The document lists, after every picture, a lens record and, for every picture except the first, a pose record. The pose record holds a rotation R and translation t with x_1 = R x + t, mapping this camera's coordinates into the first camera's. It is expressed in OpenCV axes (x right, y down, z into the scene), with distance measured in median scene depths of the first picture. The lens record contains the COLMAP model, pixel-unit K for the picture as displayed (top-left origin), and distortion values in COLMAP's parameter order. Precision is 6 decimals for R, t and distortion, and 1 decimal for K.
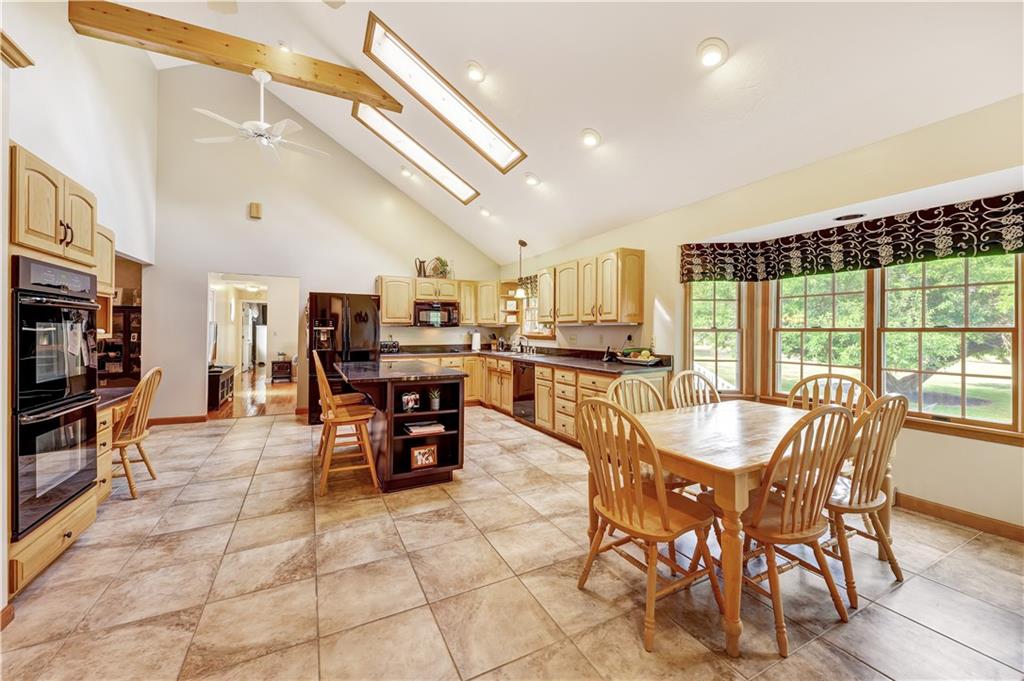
lens RADIAL K [[404.4, 0, 514.5], [0, 404.4, 325.9], [0, 0, 1]] dist [0.001769, -0.001443]
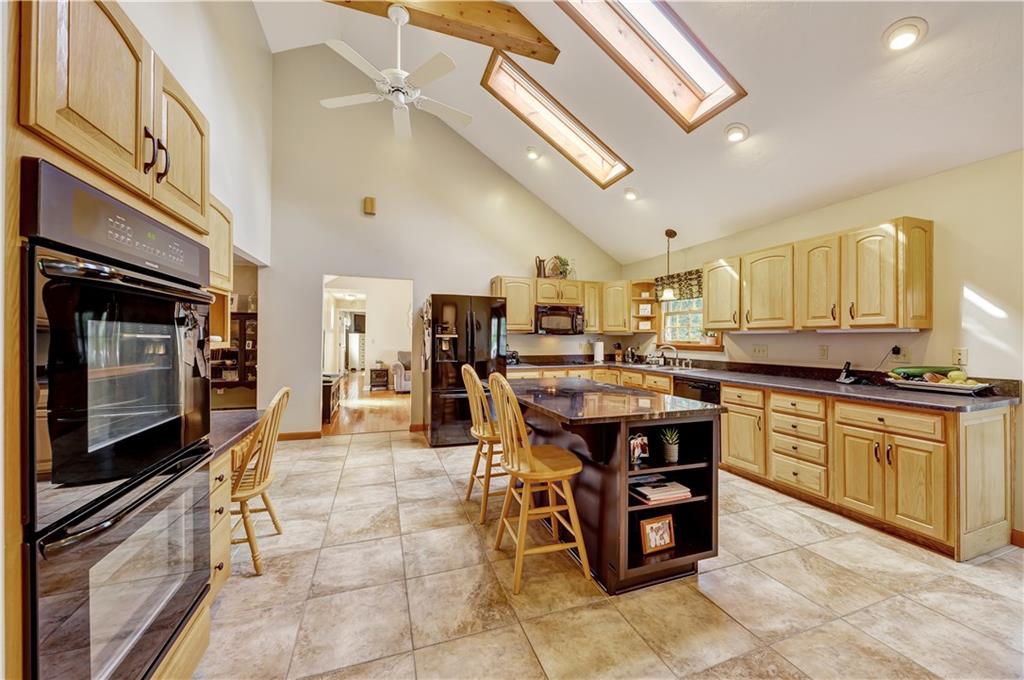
lens RADIAL K [[374.1, 0, 508.7], [0, 374.1, 335.6], [0, 0, 1]] dist [-0.000123, -0.000225]
pose [[0.990367, 0.002098, -0.138452, -0.240260], [-0.001675, 0.999994, 0.003173, 0.002421], [0.138457, -0.002910, 0.990364, 0.237977]]
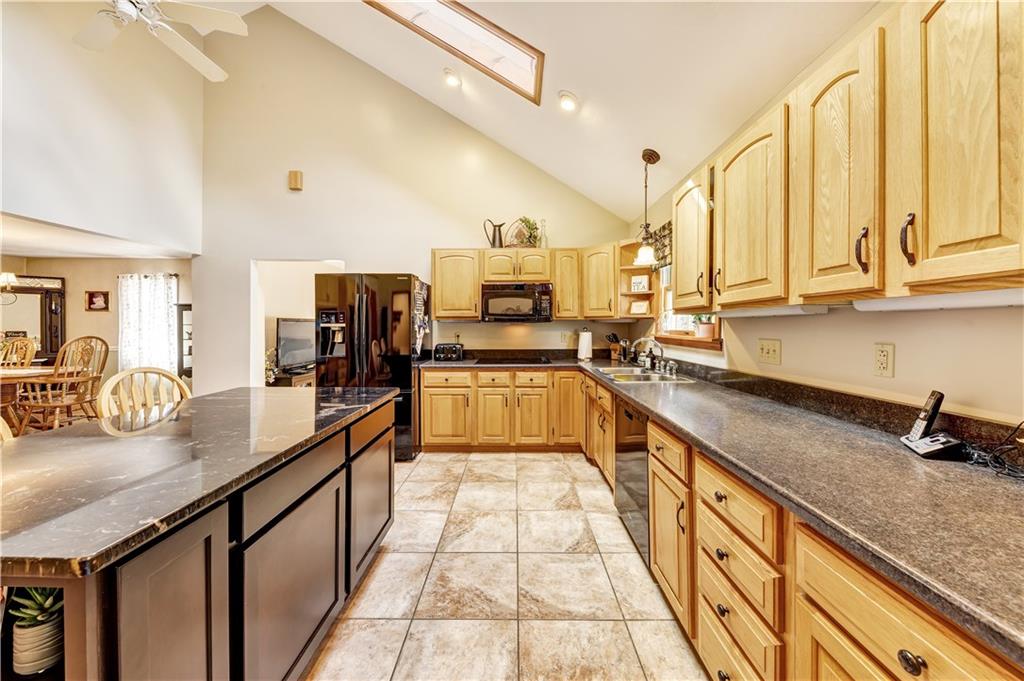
lens RADIAL K [[368.7, 0, 510.2], [0, 368.7, 328.1], [0, 0, 1]] dist [0.010696, -0.000167]
pose [[0.885732, -0.000283, -0.464196, 0.094122], [0.005925, 0.999925, 0.010696, 0.006416], [0.464159, -0.012224, 0.885668, 0.601716]]
